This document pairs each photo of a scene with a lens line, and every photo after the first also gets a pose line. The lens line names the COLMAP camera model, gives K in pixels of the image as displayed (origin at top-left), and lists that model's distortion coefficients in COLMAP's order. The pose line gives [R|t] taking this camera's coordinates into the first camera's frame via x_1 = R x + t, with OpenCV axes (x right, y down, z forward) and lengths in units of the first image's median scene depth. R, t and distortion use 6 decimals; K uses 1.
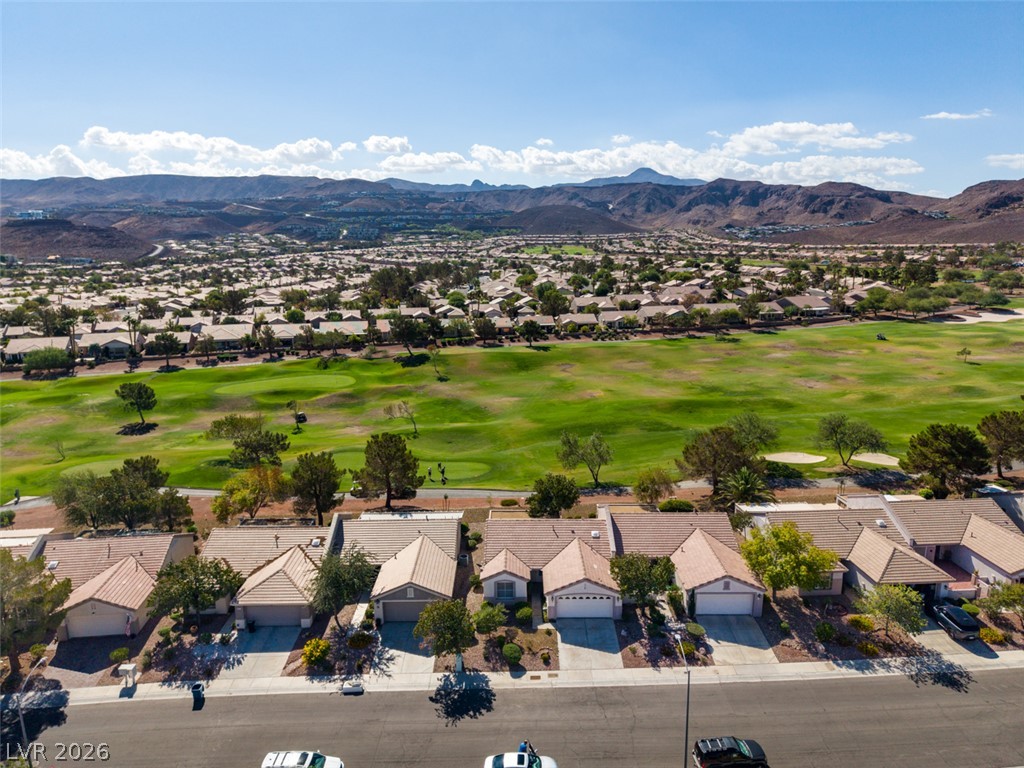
lens RADIAL K [[680.3, 0, 509.4], [0, 680.3, 398.3], [0, 0, 1]] dist [0.027696, -0.030803]
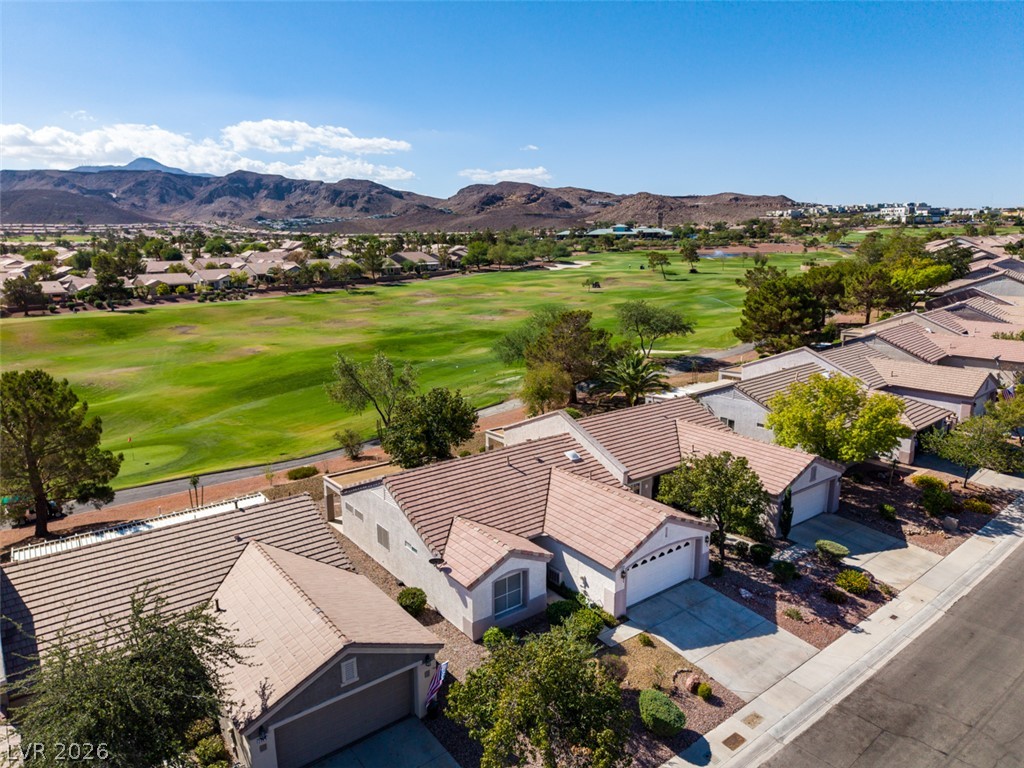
lens RADIAL K [[680.3, 0, 509.4], [0, 680.3, 398.3], [0, 0, 1]] dist [0.027696, -0.030803]
pose [[0.792165, -0.137933, 0.594516, -0.070343], [0.137585, 0.989411, 0.046226, 0.033819], [-0.594596, 0.045177, 0.802754, 0.163606]]
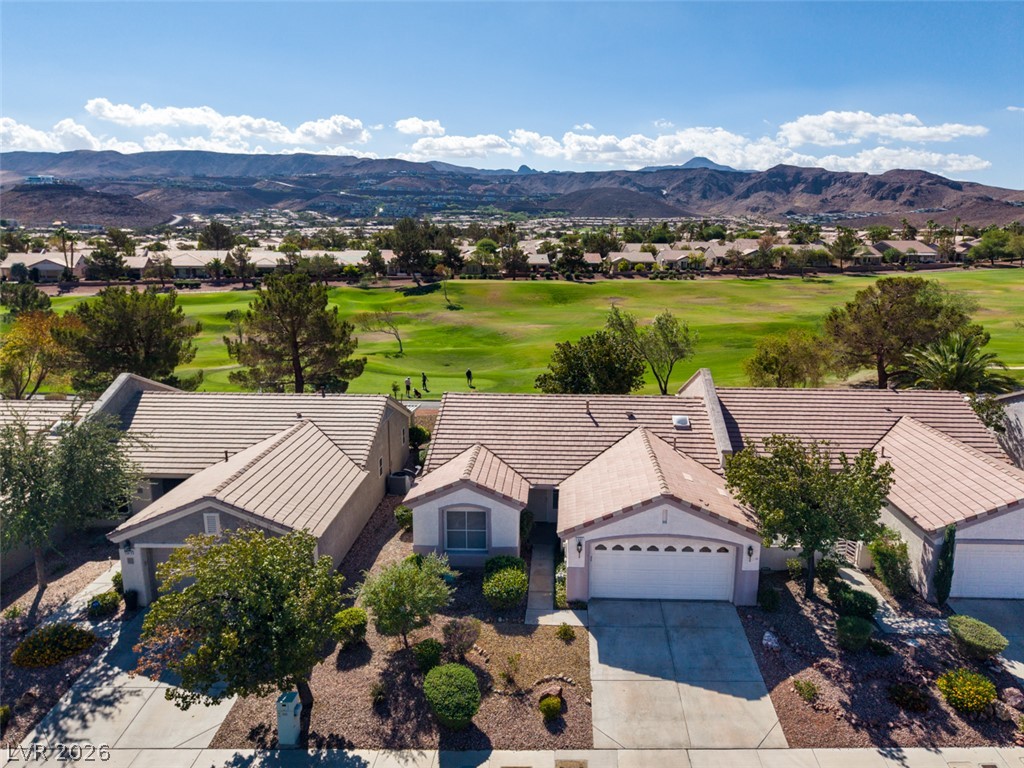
lens RADIAL K [[716.6, 0, 556.5], [0, 716.6, 385.0], [0, 0, 1]] dist [0.007820, 0.000535]
pose [[0.999715, 0.023447, 0.004473, 0.011665], [-0.023373, 0.999600, -0.015905, 0.052824], [-0.004844, 0.015796, 0.999863, 0.150198]]
